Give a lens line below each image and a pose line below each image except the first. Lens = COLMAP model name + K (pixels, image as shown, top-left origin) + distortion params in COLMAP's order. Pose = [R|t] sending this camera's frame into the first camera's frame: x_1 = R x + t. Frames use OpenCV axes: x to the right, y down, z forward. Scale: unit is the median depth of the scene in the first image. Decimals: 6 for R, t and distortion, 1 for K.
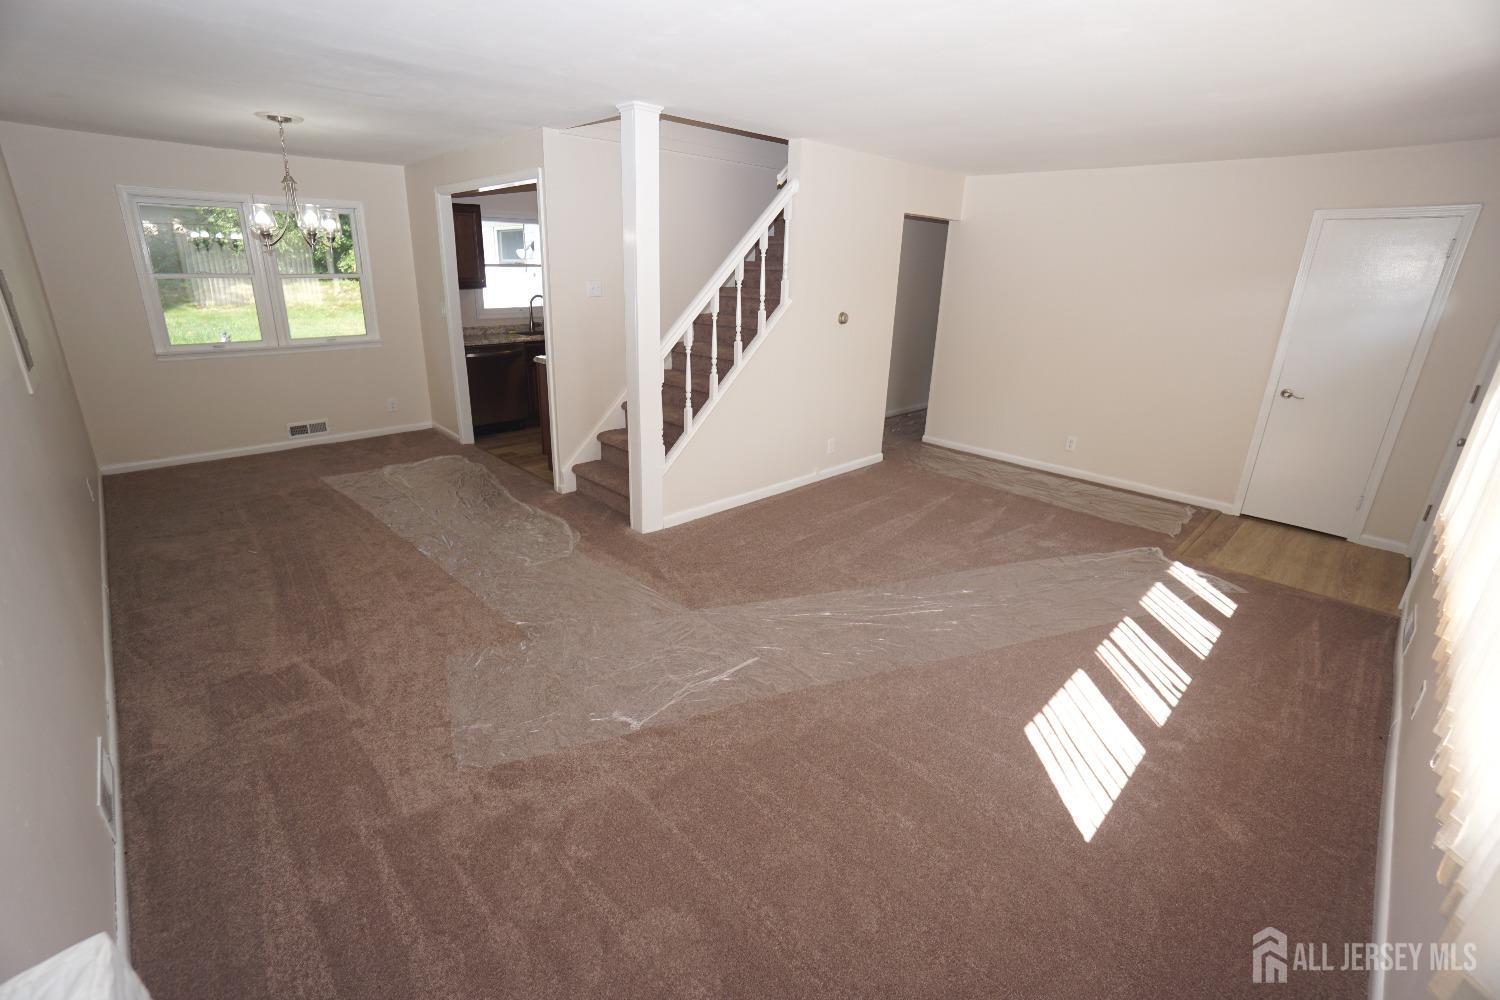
lens RADIAL K [[655.8, 0, 724.2], [0, 655.8, 494.0], [0, 0, 1]] dist [-0.052491, 0.014693]
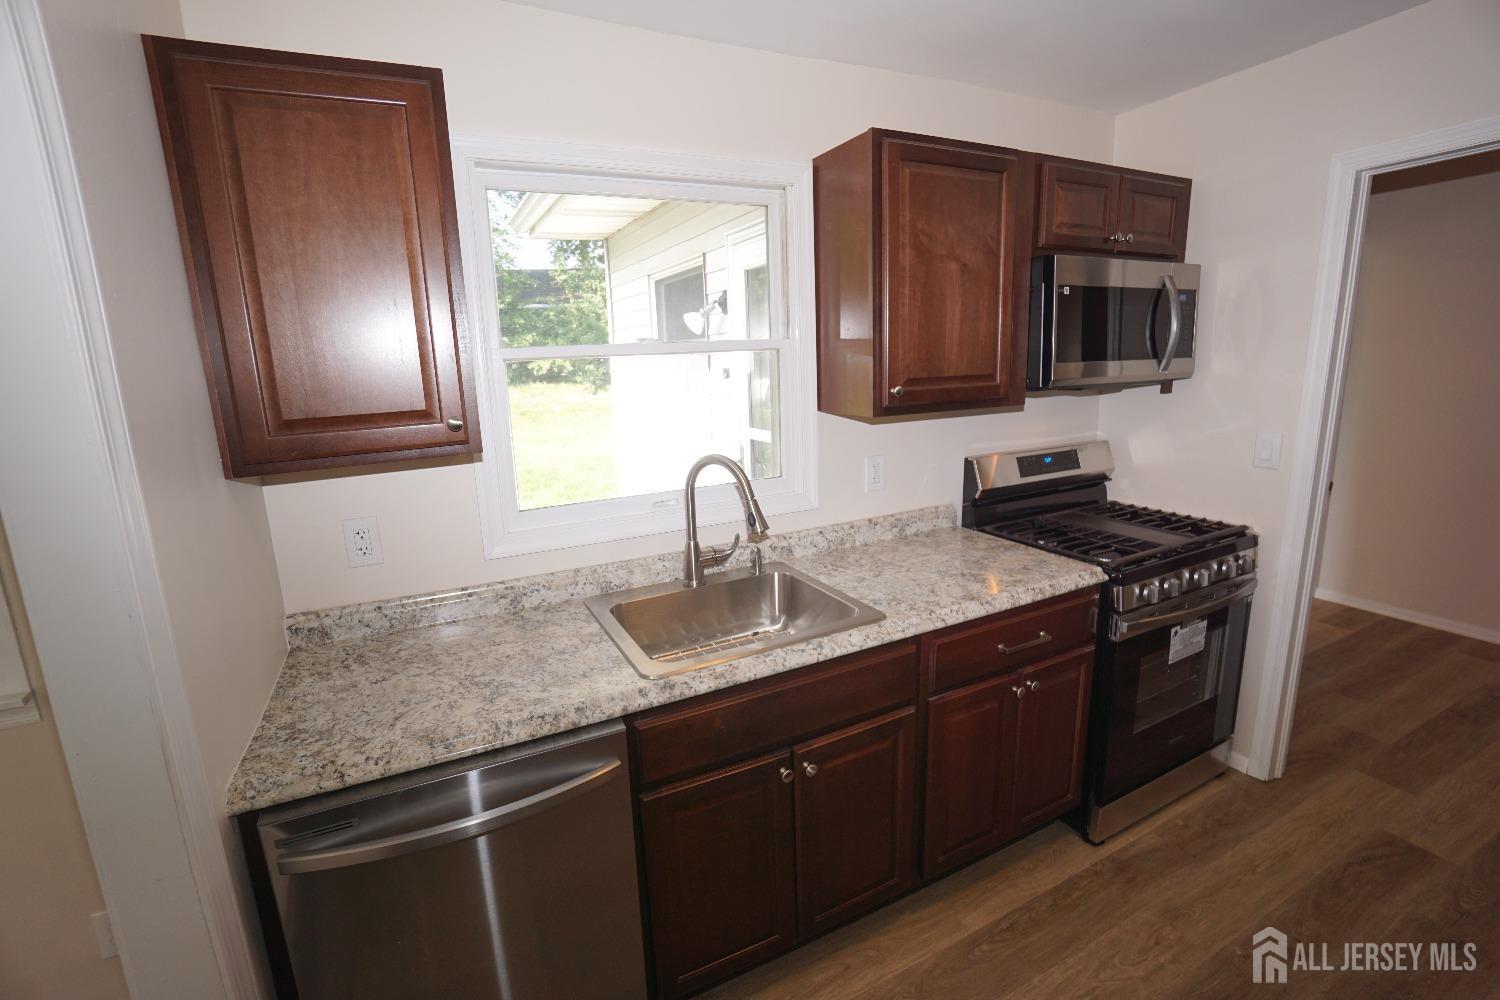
lens RADIAL K [[655.8, 0, 742.3], [0, 655.8, 488.1], [0, 0, 1]] dist [-0.052491, 0.014693]
pose [[0.957061, -0.001711, -0.289882, -0.252087], [-0.036563, 0.991284, -0.126565, -0.326803], [0.287572, 0.131730, 0.948657, 0.950329]]
